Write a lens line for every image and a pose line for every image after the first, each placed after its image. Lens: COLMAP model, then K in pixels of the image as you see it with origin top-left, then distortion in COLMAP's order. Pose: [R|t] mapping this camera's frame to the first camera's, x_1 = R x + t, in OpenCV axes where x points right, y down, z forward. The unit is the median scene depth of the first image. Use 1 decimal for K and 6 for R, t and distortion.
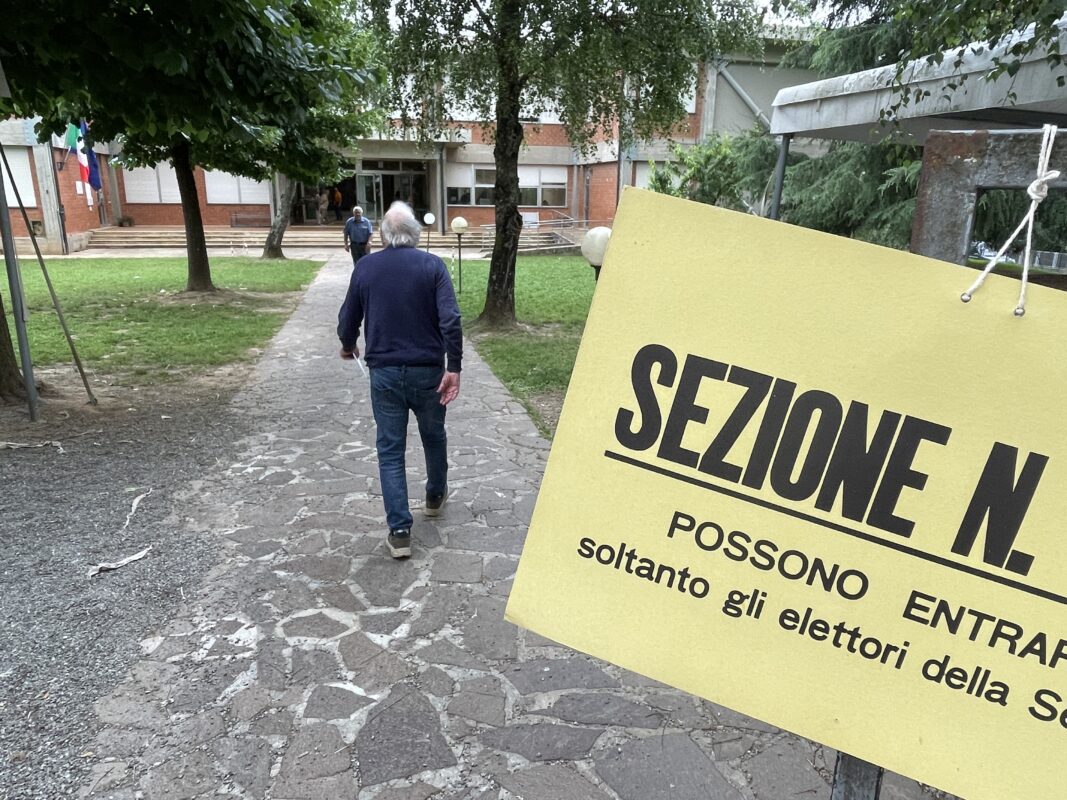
lens RADIAL K [[757.3, 0, 520.2], [0, 757.3, 402.9], [0, 0, 1]] dist [0.125326, -0.193938]
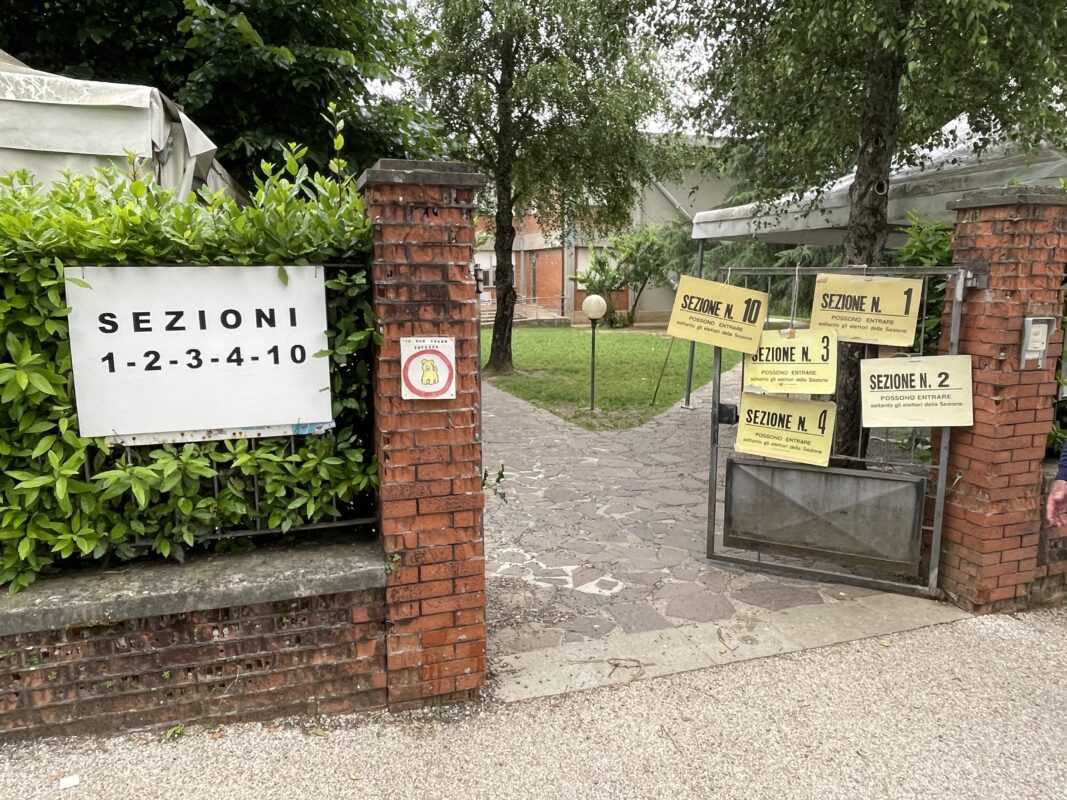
lens RADIAL K [[757.3, 0, 520.2], [0, 757.3, 402.9], [0, 0, 1]] dist [0.125326, -0.193938]
pose [[0.996108, -0.030159, 0.082816, -0.066193], [0.038346, 0.994337, -0.099109, 0.052315], [-0.079358, 0.101899, 0.991624, -0.195623]]
